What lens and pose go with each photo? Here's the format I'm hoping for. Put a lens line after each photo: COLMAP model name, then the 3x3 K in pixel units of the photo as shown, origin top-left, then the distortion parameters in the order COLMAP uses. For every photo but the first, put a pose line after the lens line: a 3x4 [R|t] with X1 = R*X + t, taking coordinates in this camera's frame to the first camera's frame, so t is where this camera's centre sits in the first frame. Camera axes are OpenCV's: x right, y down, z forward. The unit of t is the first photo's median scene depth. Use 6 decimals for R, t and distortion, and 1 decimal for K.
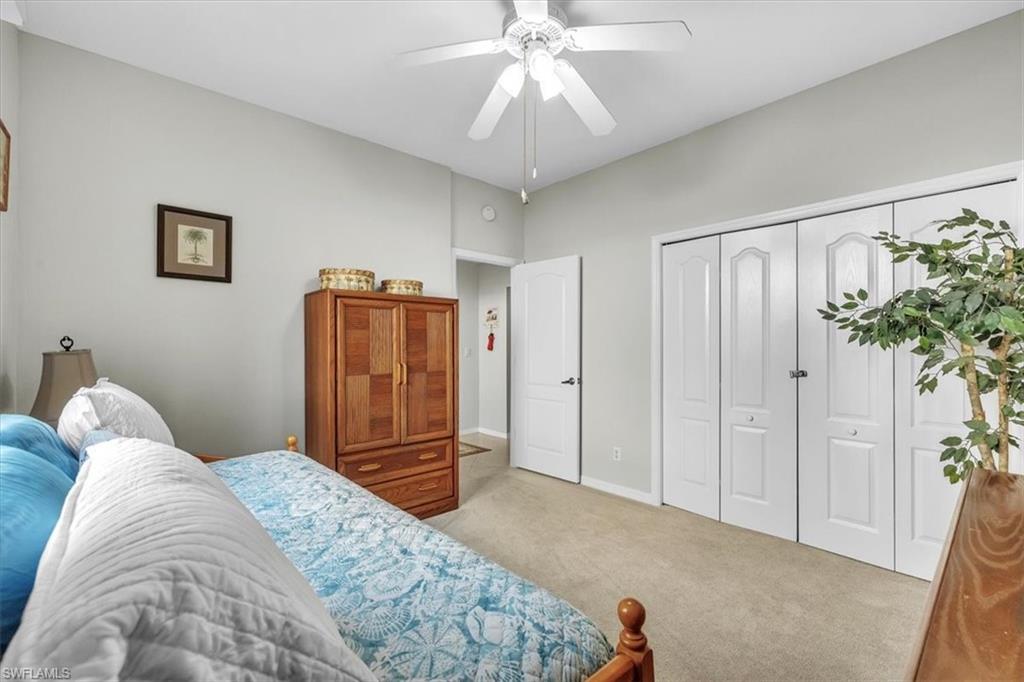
lens RADIAL K [[432.8, 0, 512.0], [0, 432.8, 341.0], [0, 0, 1]] dist [0.001194, 0.000120]
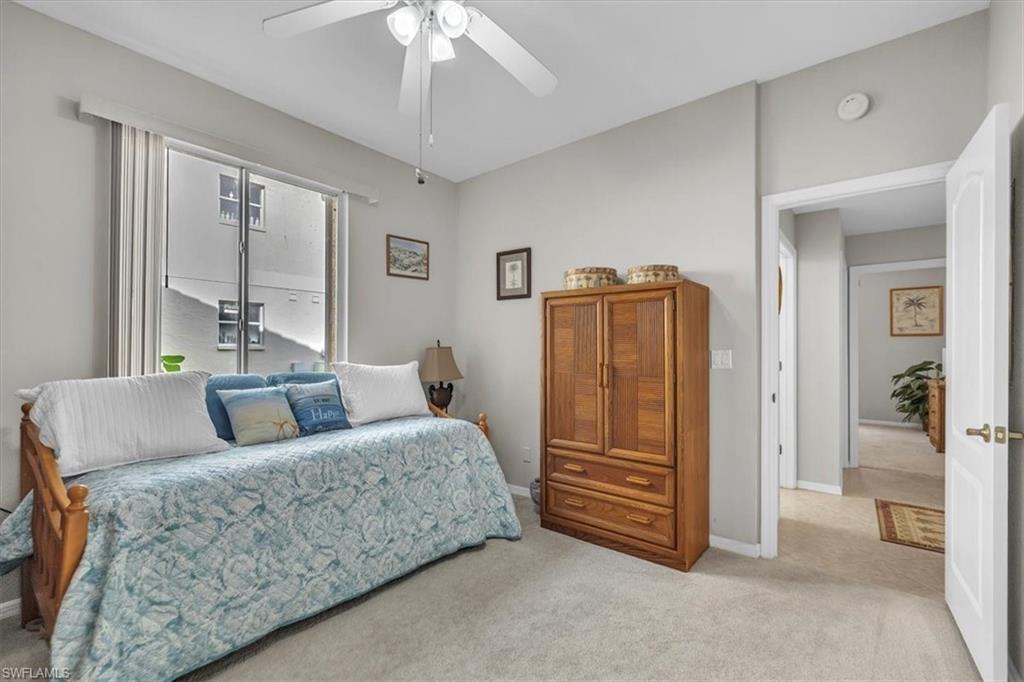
lens RADIAL K [[449.4, 0, 513.4], [0, 449.4, 351.9], [0, 0, 1]] dist [0.007864, -0.000436]
pose [[0.146258, 0.004924, -0.989234, 0.671923], [0.001364, 0.999986, 0.005180, 0.023329], [0.989246, -0.002107, 0.146249, 0.718407]]
